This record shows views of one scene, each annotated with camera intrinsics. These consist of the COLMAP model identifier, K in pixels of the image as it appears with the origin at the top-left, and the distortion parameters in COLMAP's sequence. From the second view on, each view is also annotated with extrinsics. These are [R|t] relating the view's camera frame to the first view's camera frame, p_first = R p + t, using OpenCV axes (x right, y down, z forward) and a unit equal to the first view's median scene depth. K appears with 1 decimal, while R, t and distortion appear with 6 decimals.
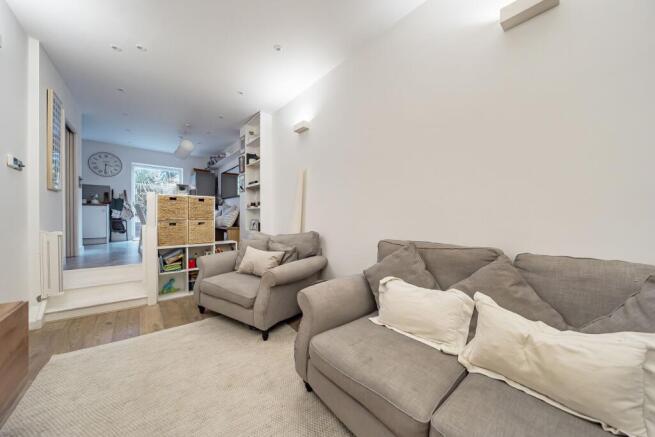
lens RADIAL K [[224.7, 0, 326.2], [0, 224.7, 221.3], [0, 0, 1]] dist [-0.000899, -0.000043]
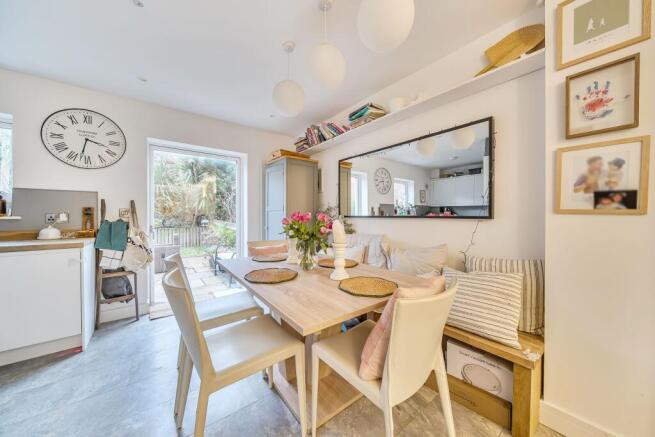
lens RADIAL K [[224.7, 0, 328.5], [0, 224.7, 216.6], [0, 0, 1]] dist [-0.000899, -0.000043]
pose [[0.999417, -0.010245, -0.032570, -0.523217], [0.009782, 0.999849, -0.014360, -0.101146], [0.032712, 0.014033, 0.999366, 0.600492]]
